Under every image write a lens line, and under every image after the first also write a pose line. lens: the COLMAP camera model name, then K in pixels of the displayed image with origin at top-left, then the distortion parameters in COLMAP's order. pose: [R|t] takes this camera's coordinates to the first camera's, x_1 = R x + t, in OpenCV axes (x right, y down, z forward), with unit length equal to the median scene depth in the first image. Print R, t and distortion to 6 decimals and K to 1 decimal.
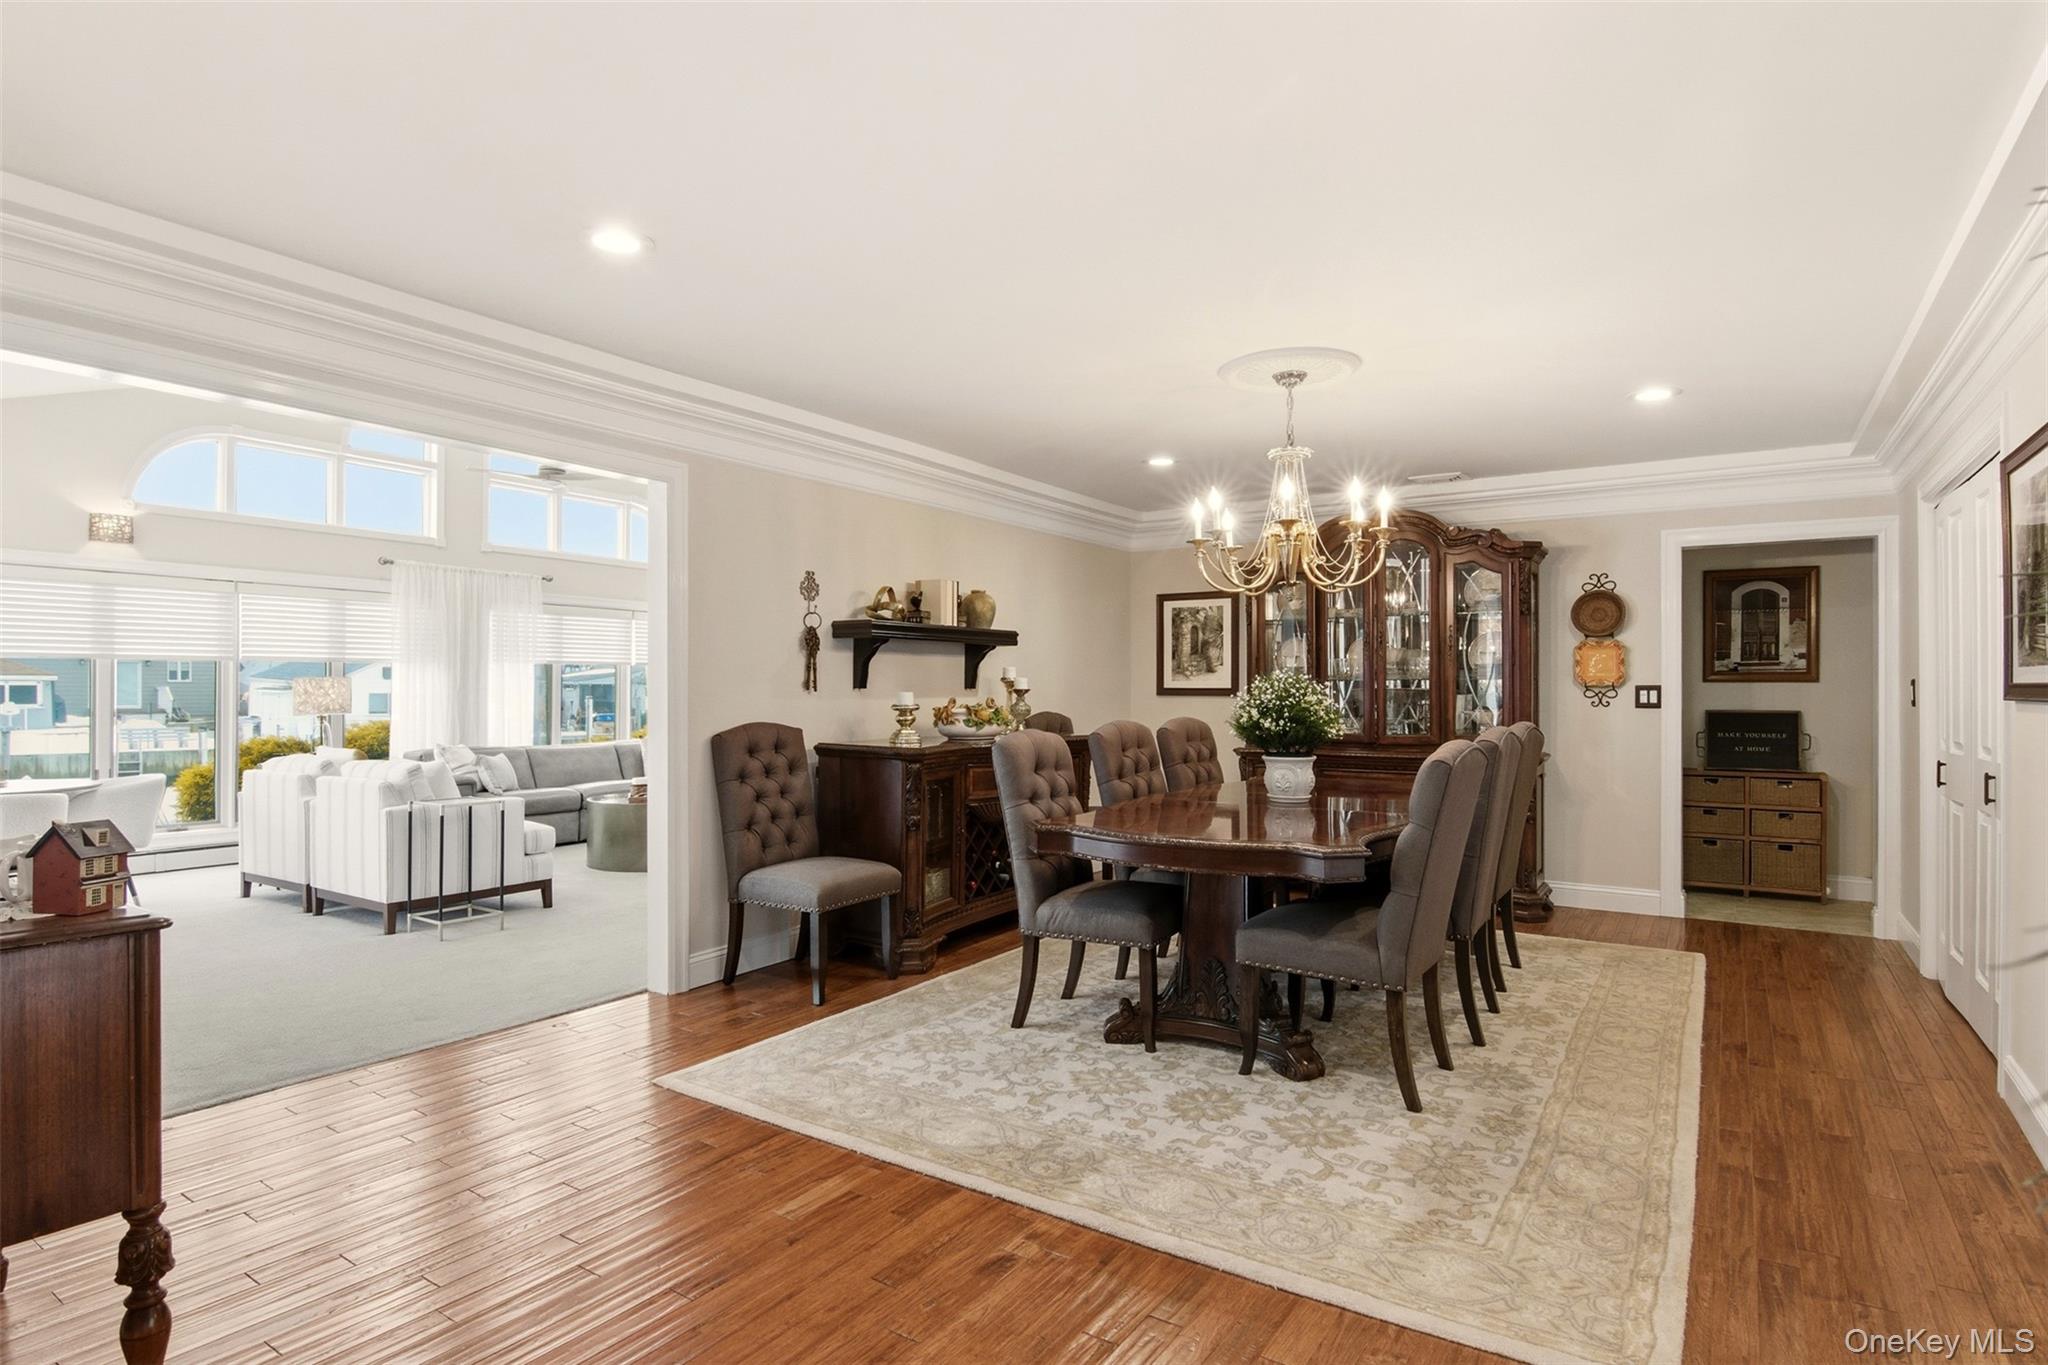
lens RADIAL K [[1057.2, 0, 1024.0], [0, 1057.2, 682.5], [0, 0, 1]] dist [-0.001744, -0.012520]
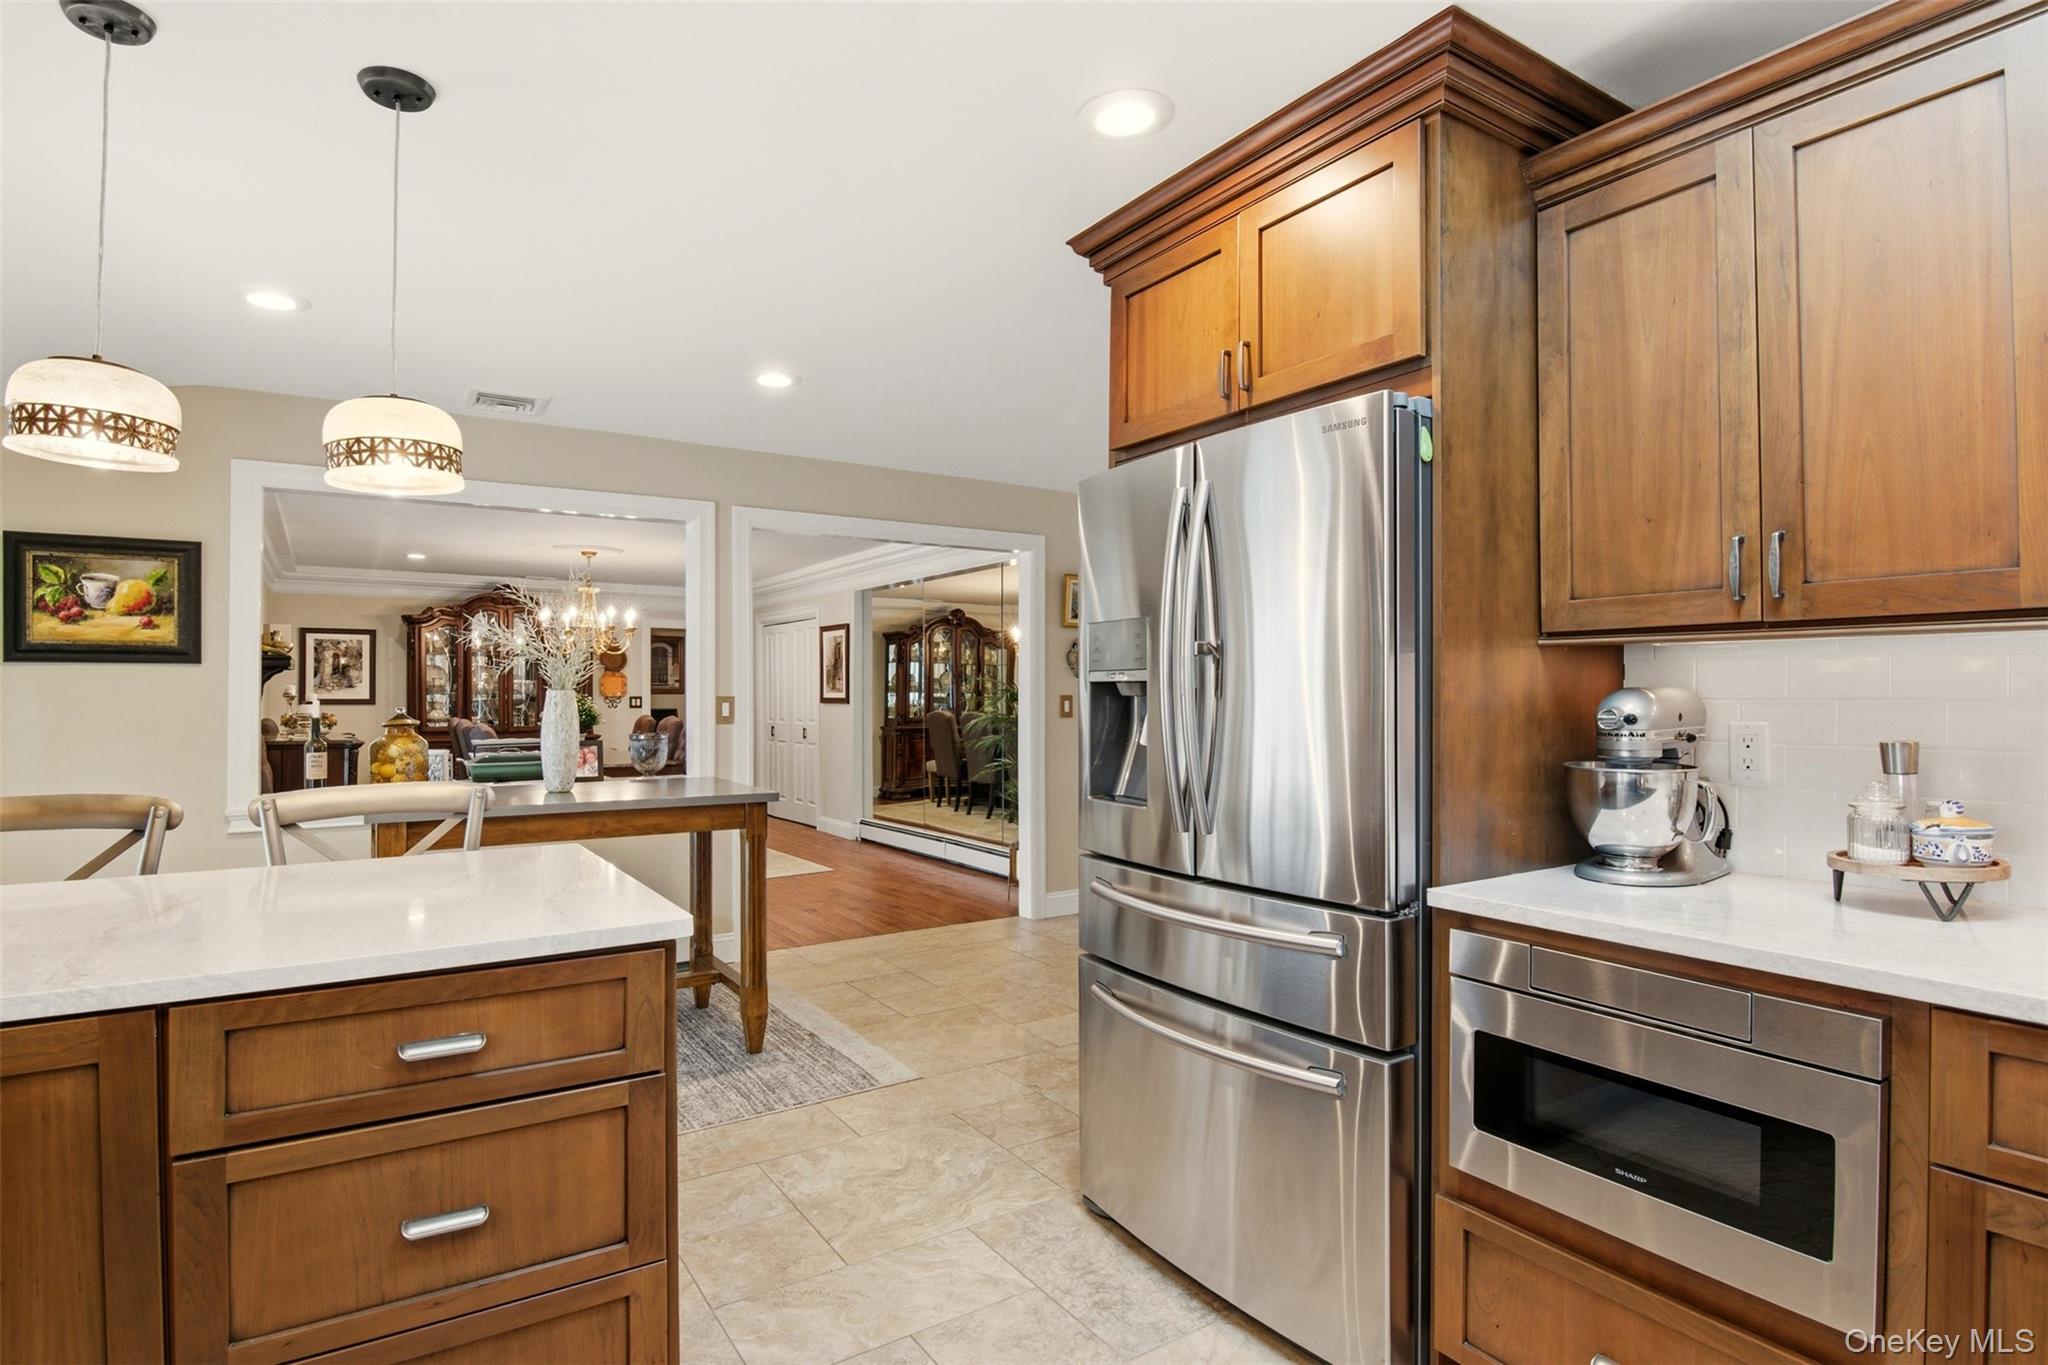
lens RADIAL K [[1057.2, 0, 1024.0], [0, 1057.2, 682.5], [0, 0, 1]] dist [-0.001744, -0.012520]
pose [[0.388790, 0.006568, 0.921303, -1.094367], [-0.004095, 0.999977, -0.005401, -0.018367], [-0.921317, -0.001673, 0.388808, -0.498256]]
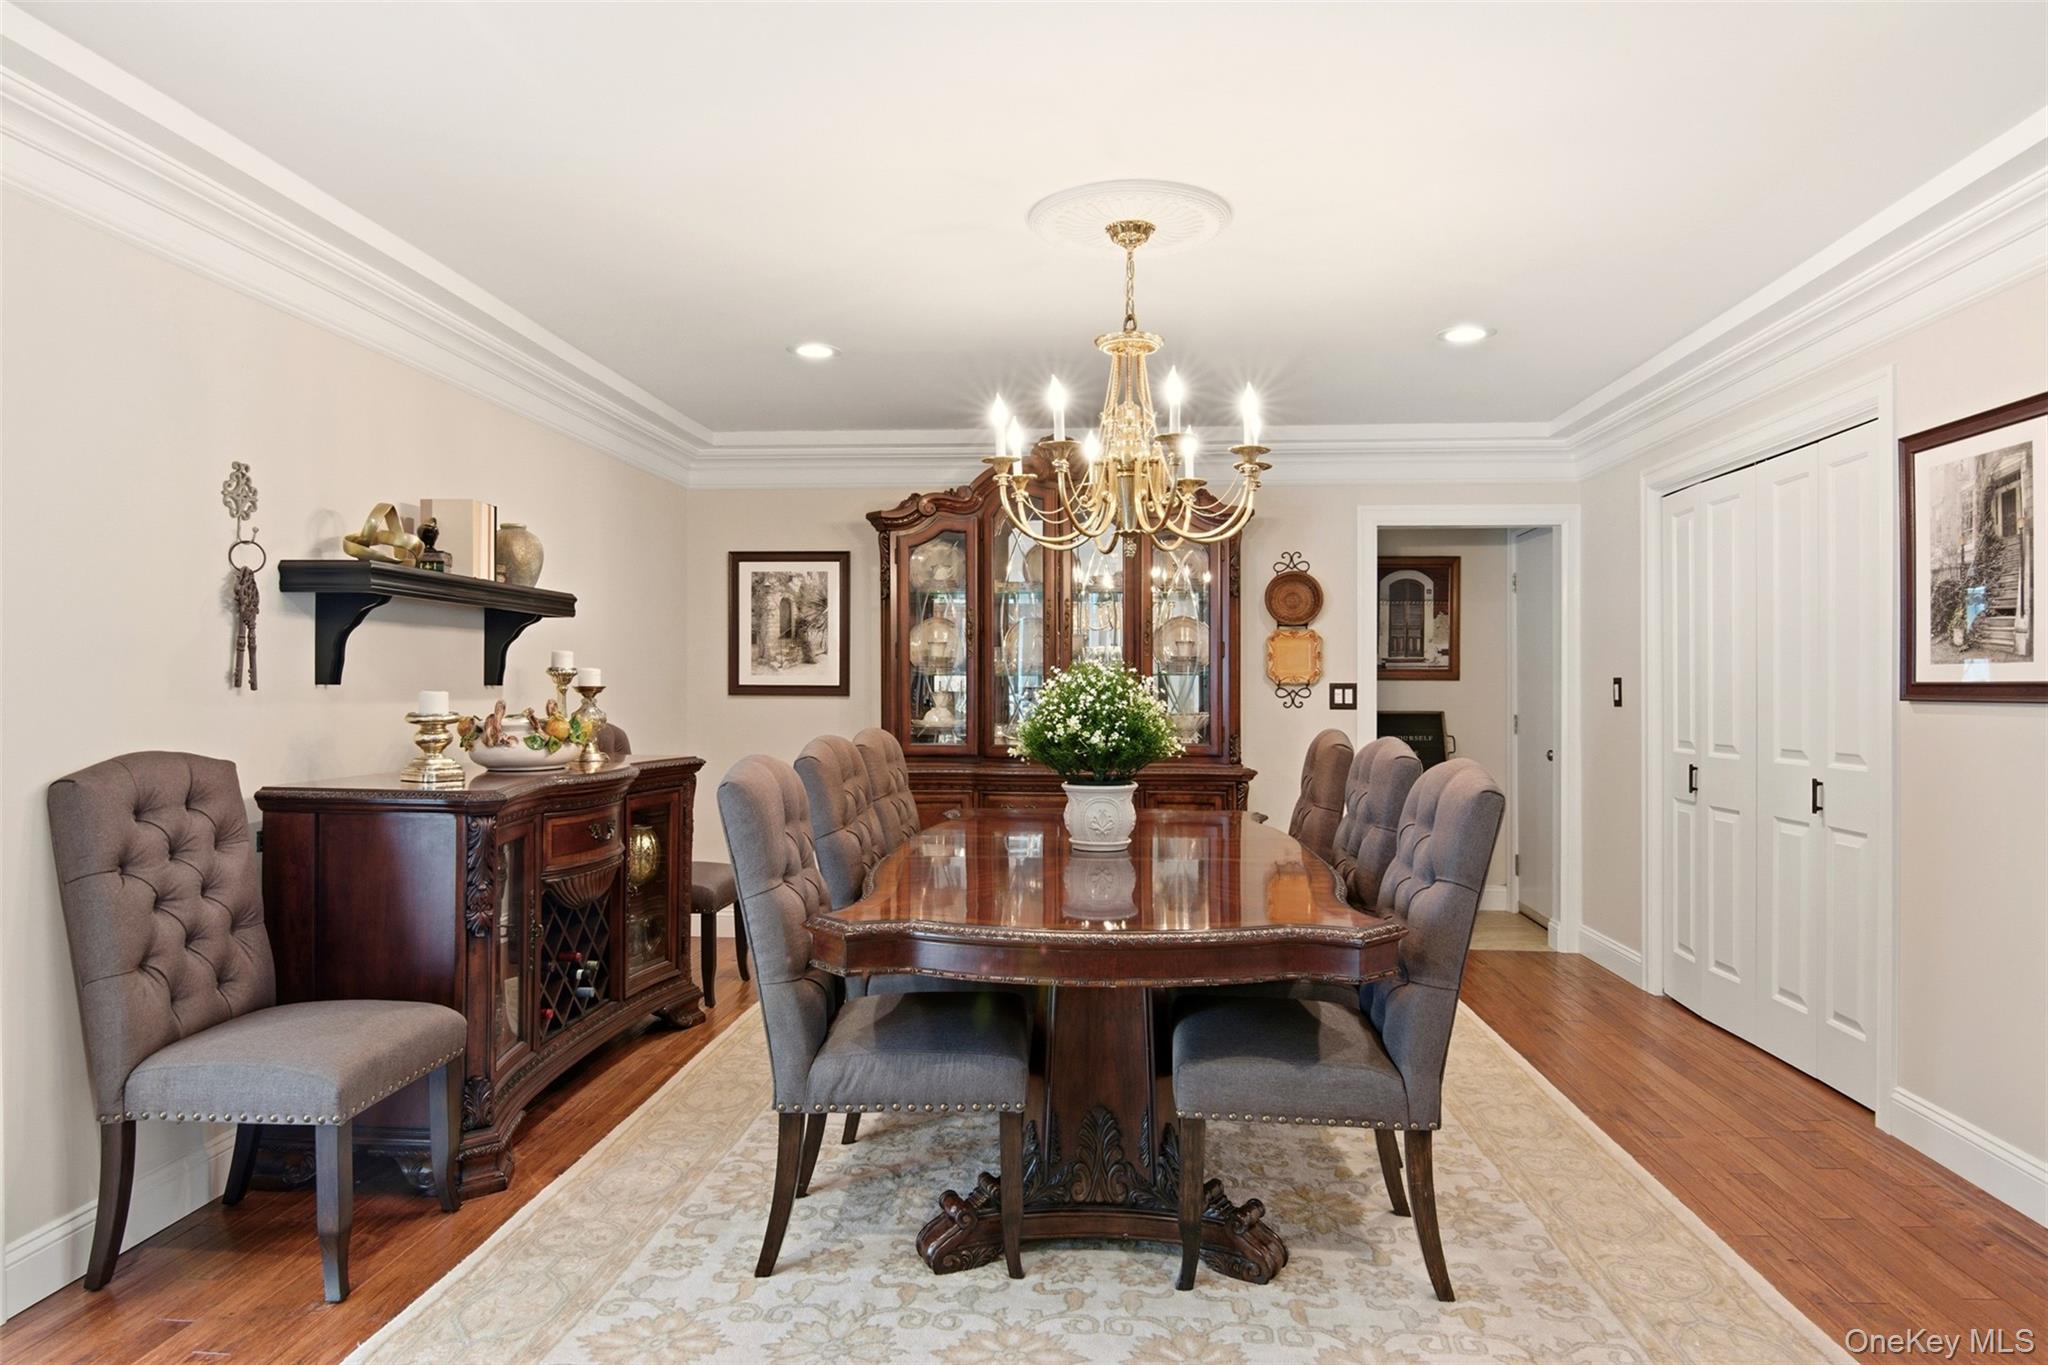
lens RADIAL K [[1264.2, 0, 1026.2], [0, 1264.2, 688.6], [0, 0, 1]] dist [-0.006281, -0.004602]
pose [[0.873495, 0.000931, 0.486832, -0.166832], [-0.004711, 0.999968, 0.006541, 0.001769], [-0.486810, -0.008007, 0.873471, 0.256416]]
